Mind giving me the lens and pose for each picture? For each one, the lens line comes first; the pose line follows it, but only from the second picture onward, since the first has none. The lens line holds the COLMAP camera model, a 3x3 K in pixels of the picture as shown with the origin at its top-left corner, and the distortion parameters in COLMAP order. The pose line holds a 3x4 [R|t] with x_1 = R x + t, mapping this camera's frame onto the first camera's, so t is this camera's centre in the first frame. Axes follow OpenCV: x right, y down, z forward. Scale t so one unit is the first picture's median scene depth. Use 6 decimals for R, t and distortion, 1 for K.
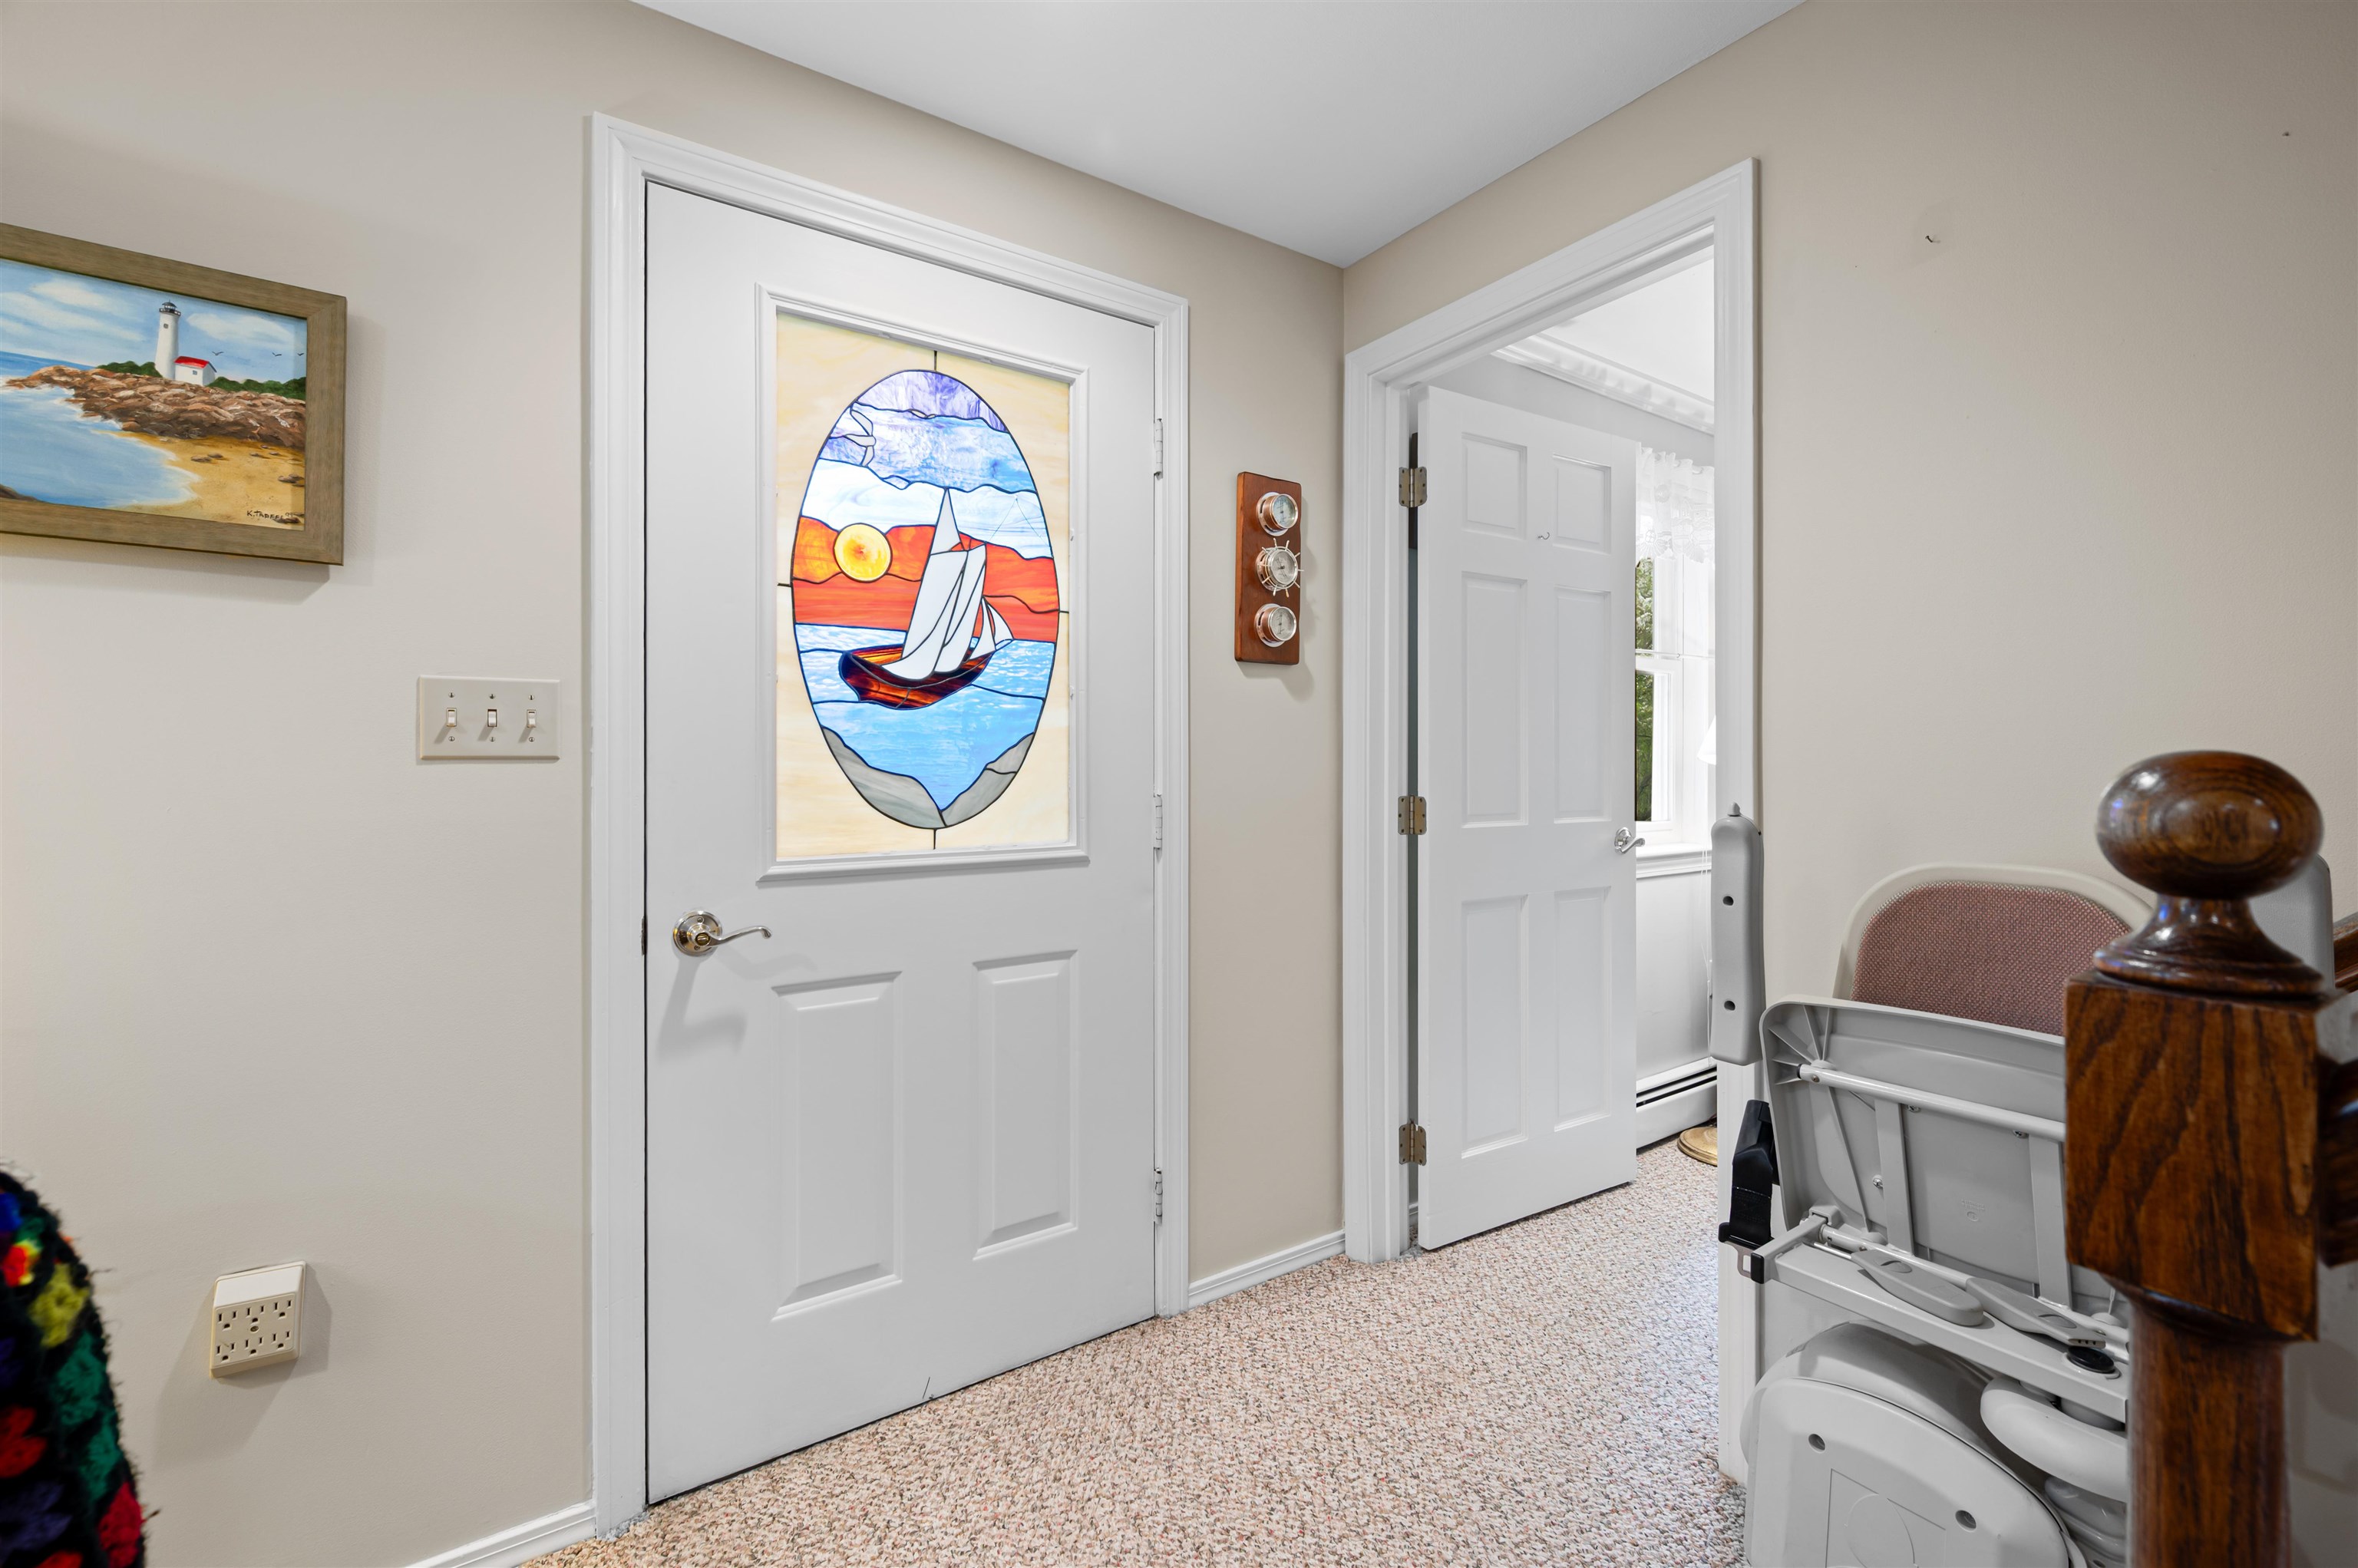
lens RADIAL K [[987.2, 0, 1183.9], [0, 987.2, 766.3], [0, 0, 1]] dist [-0.001464, 0.000212]
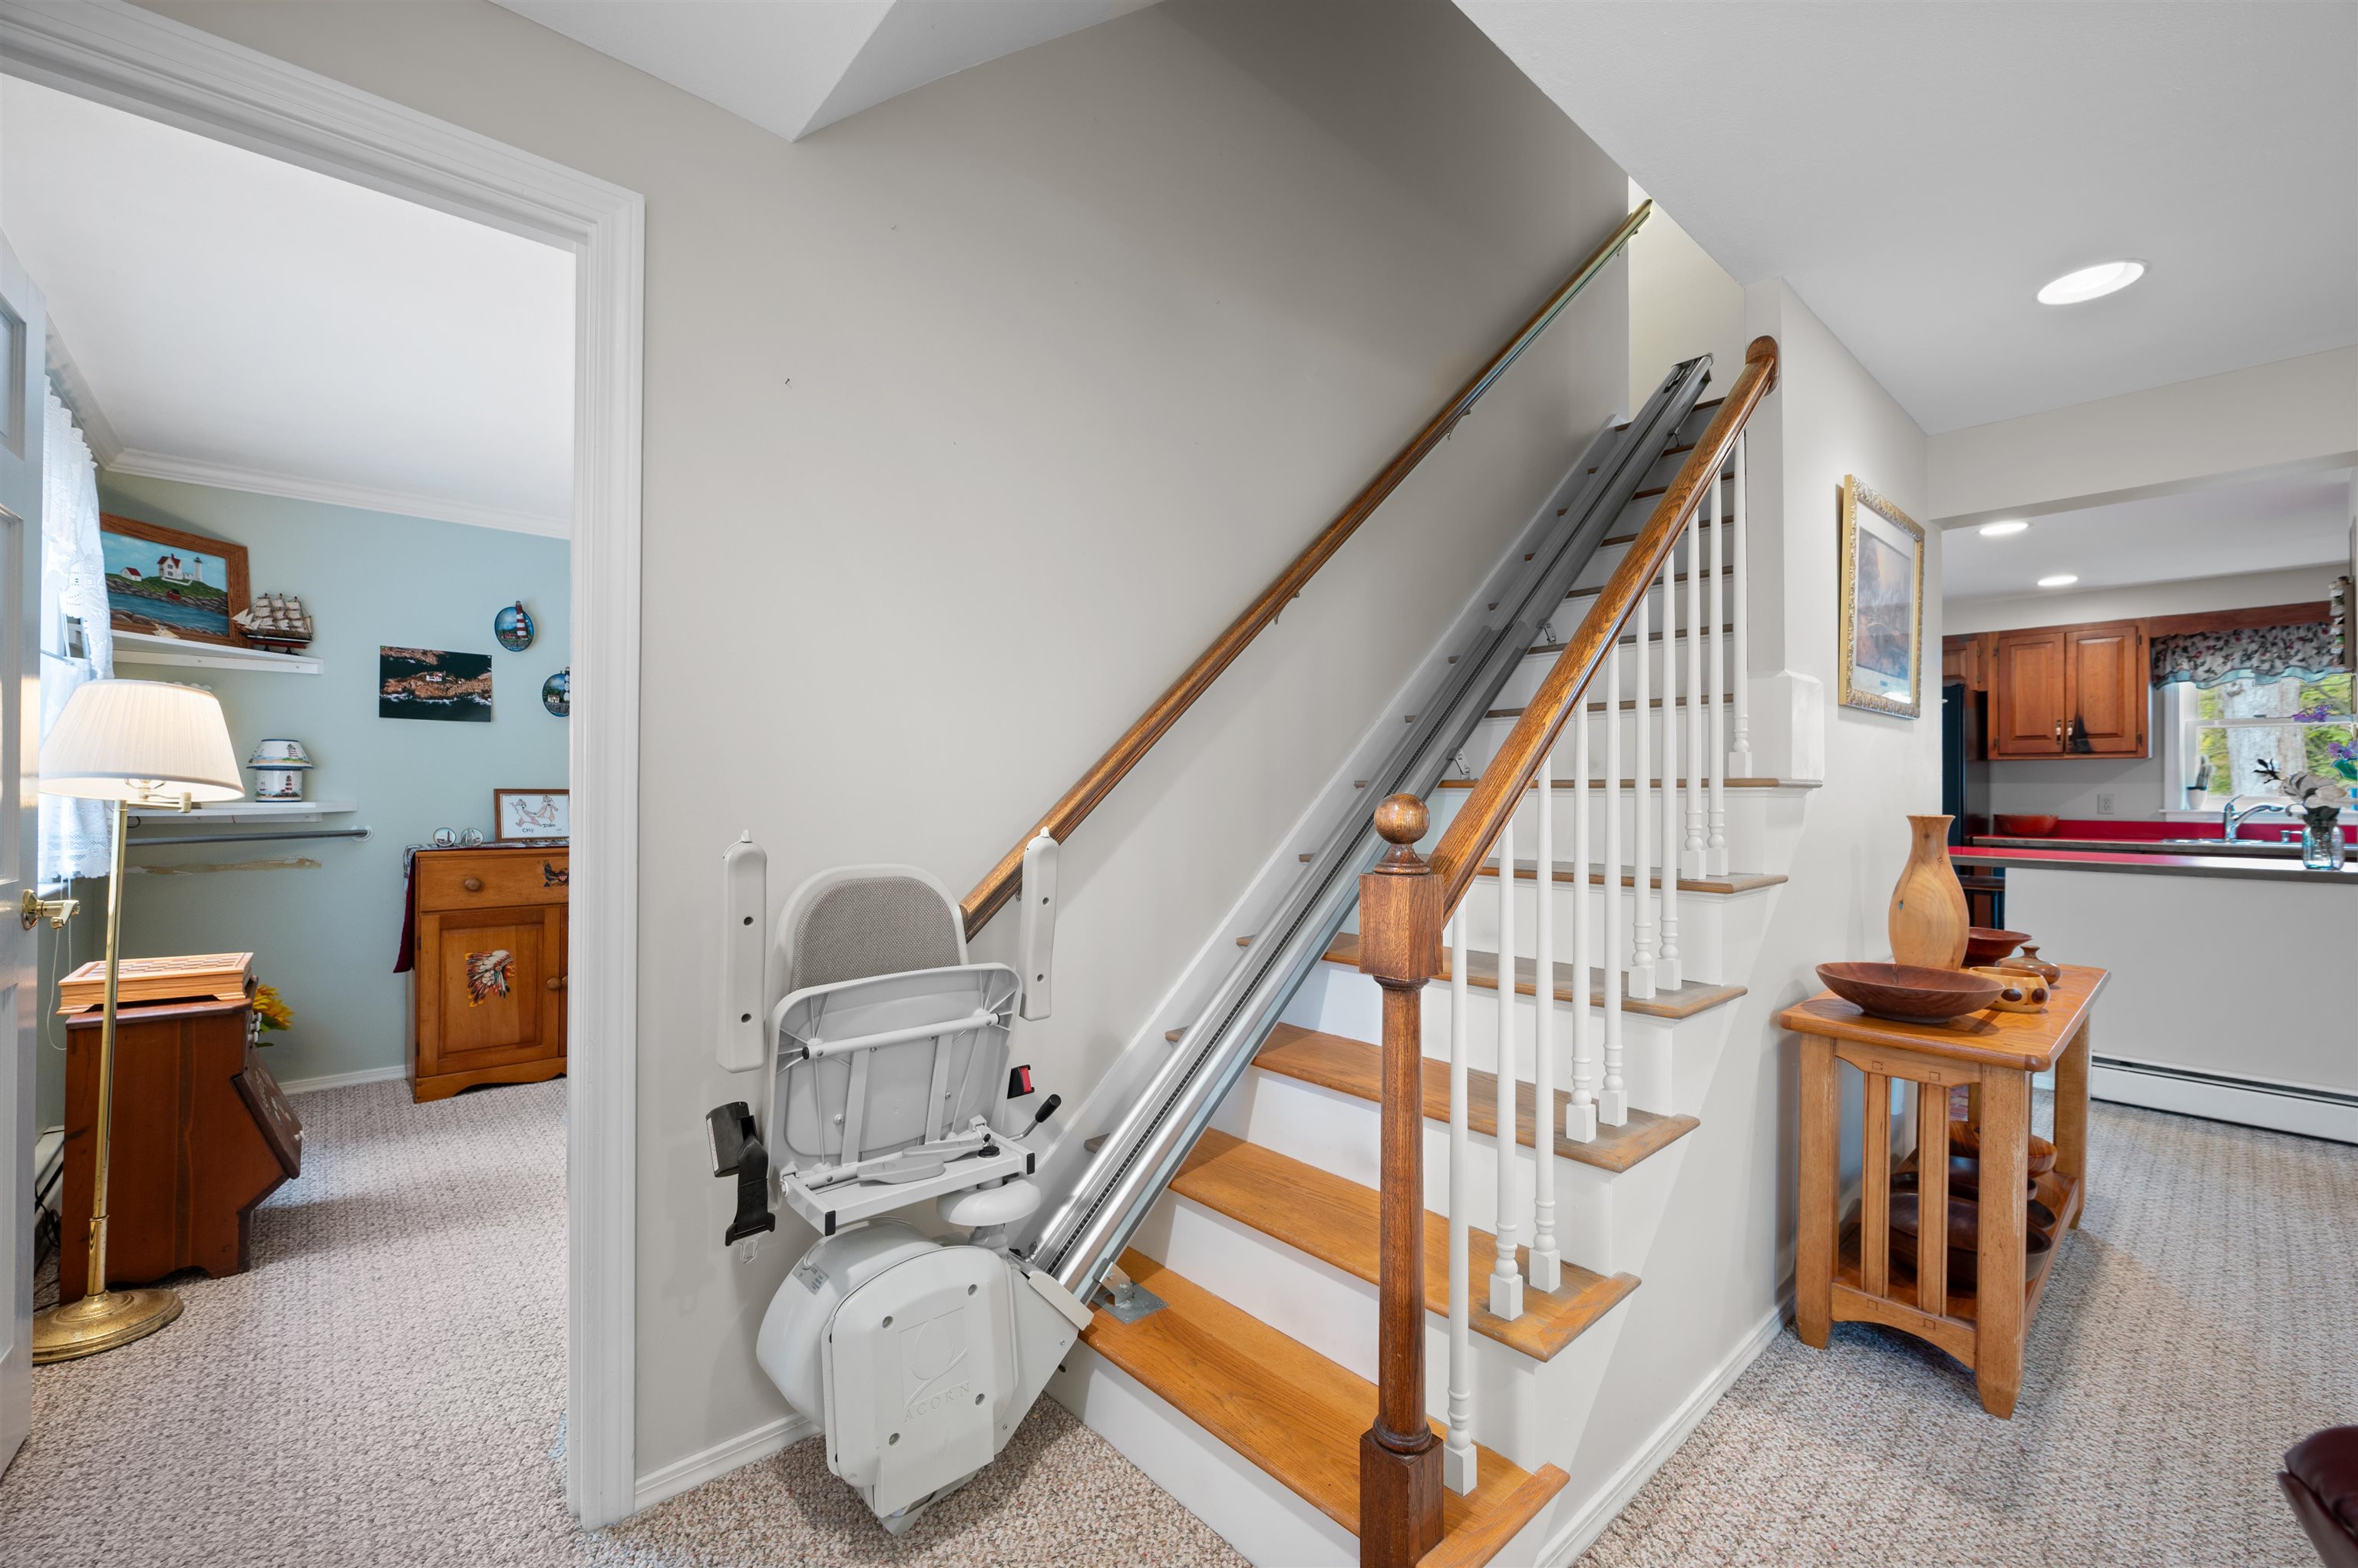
lens RADIAL K [[980.3, 0, 1173.2], [0, 980.3, 784.8], [0, 0, 1]] dist [-0.001711, 0.000383]
pose [[-0.132751, 0.008608, 0.991112, -0.486089], [-0.000712, 0.999961, -0.008781, -0.003442], [-0.991149, -0.001871, -0.132740, 0.571289]]
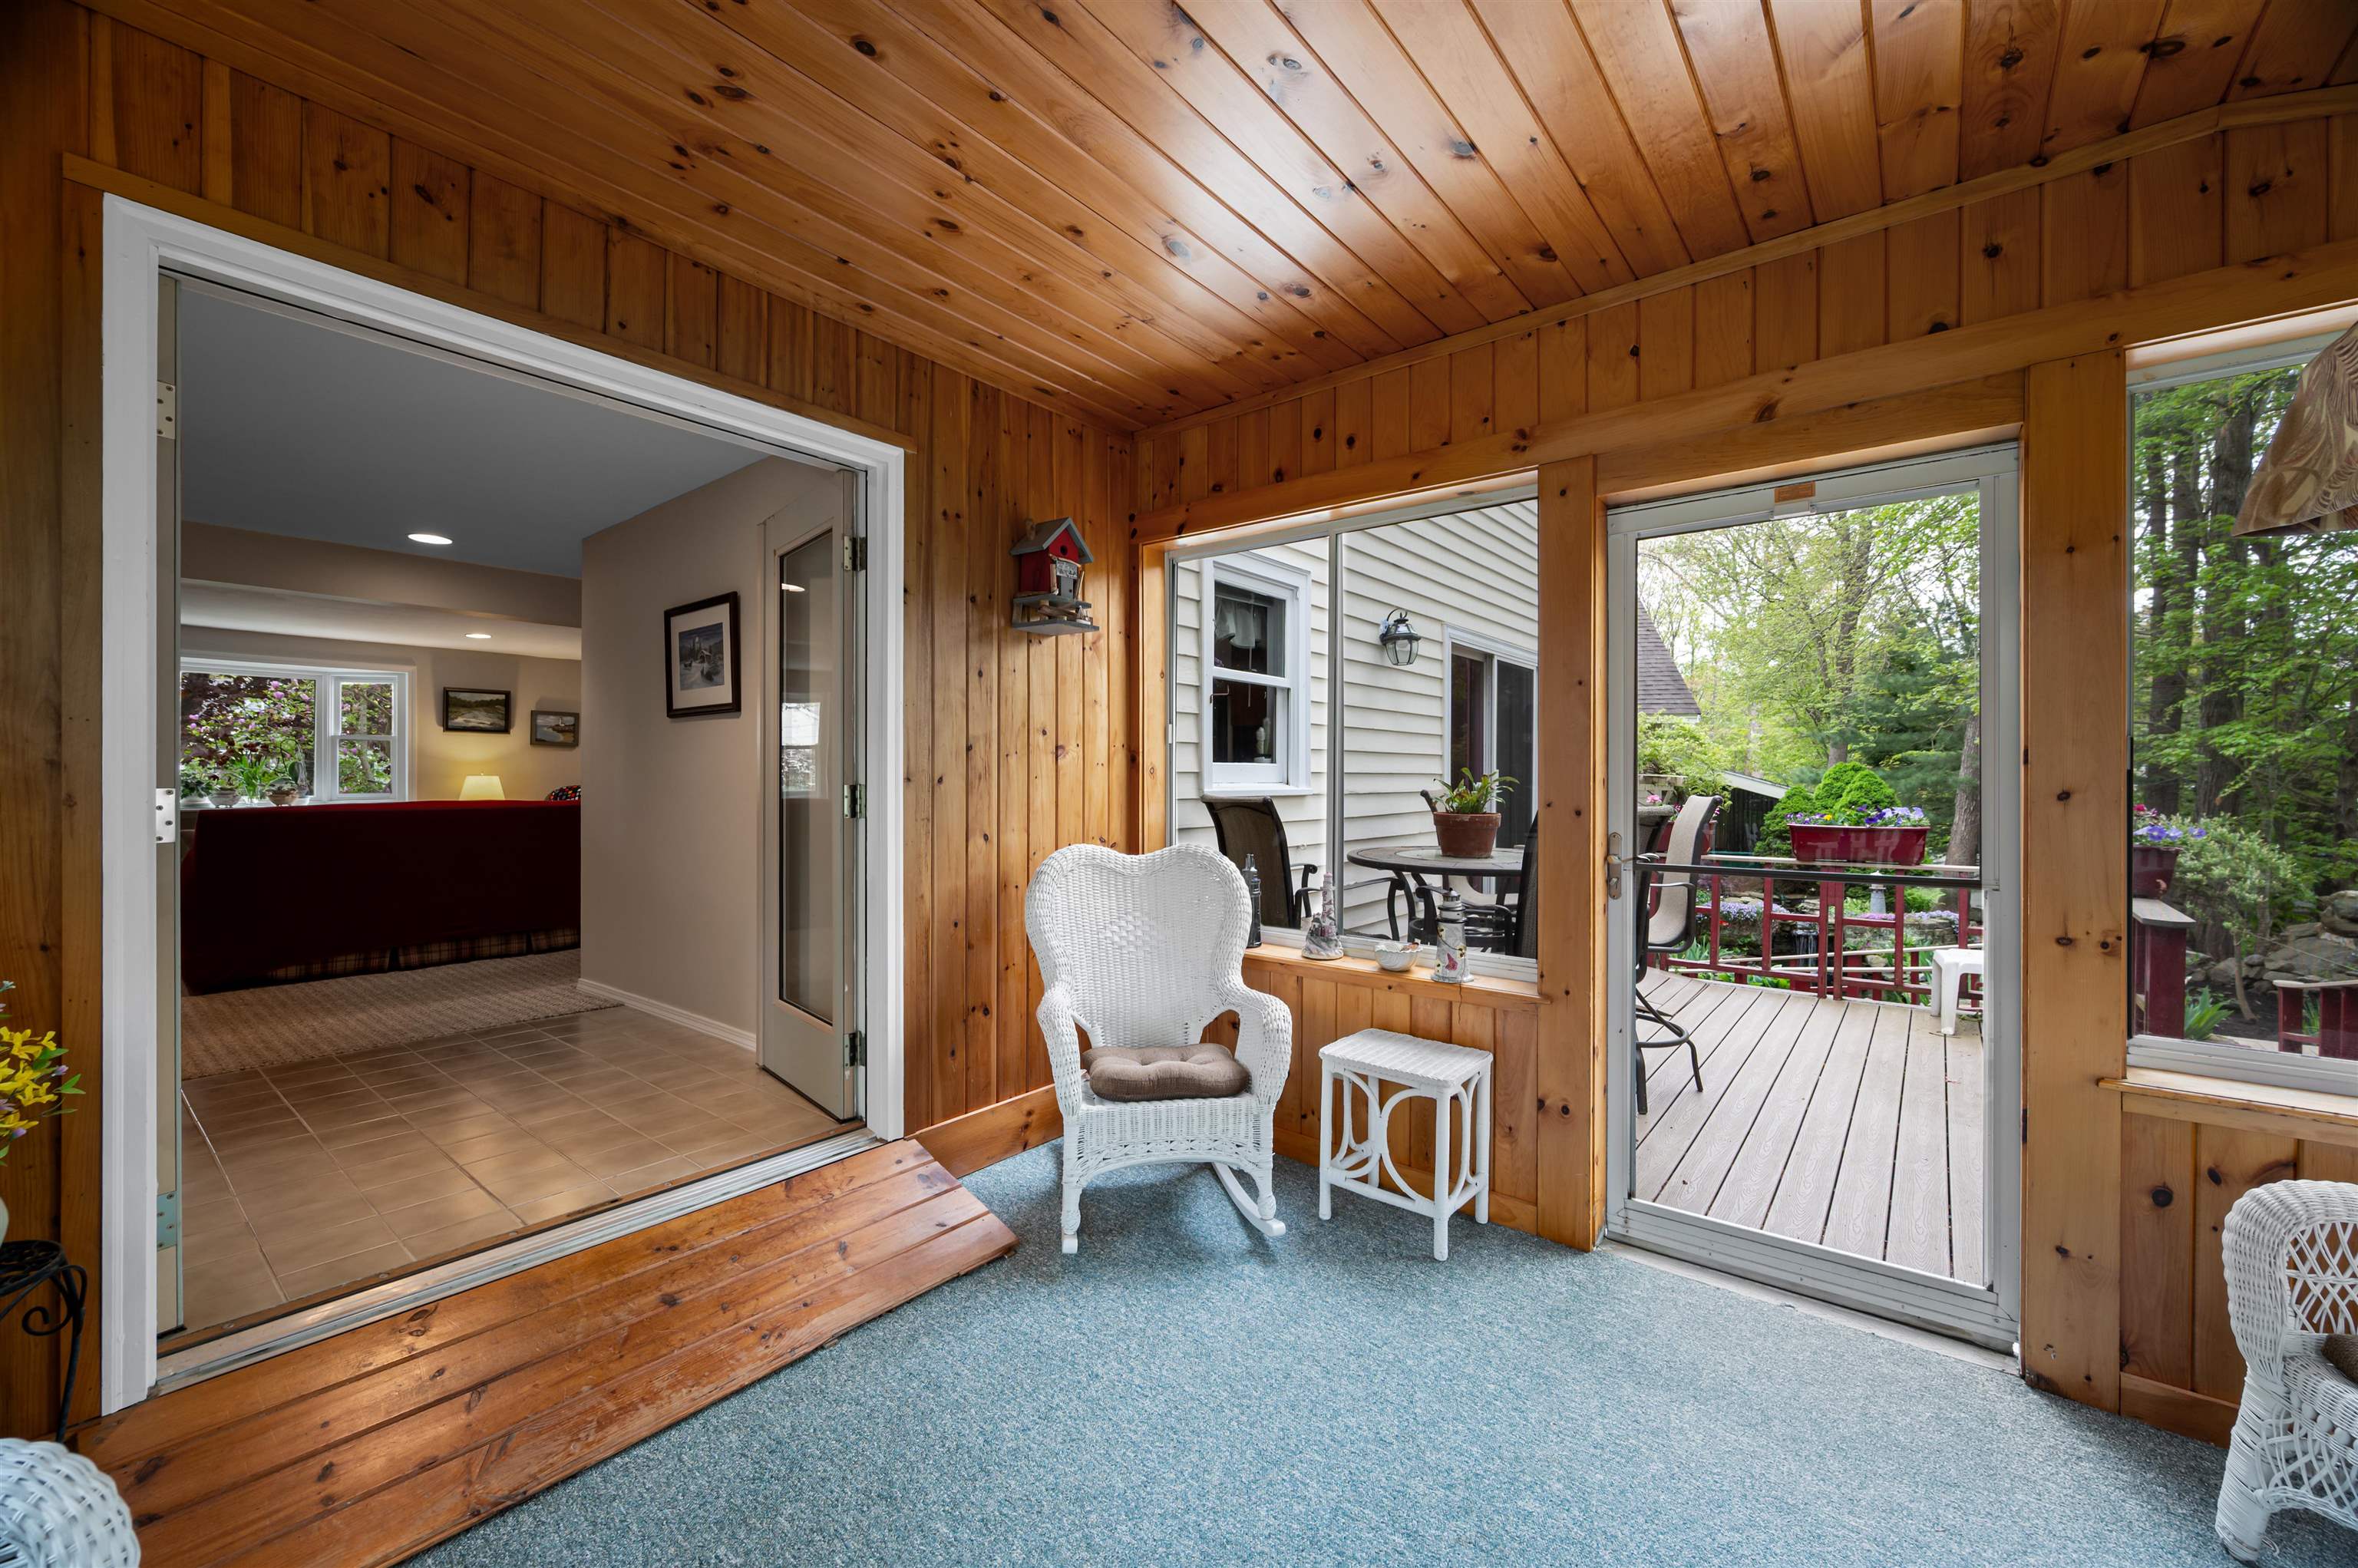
lens RADIAL K [[938.5, 0, 1179.0], [0, 938.5, 784.0], [0, 0, 1]] dist [0.000061, -0.000286]
pose [[0.956693, 0.001042, 0.291098, 1.219640], [-0.002138, 0.999992, 0.003448, 0.046958], [-0.291092, -0.003921, 0.956687, -5.922515]]
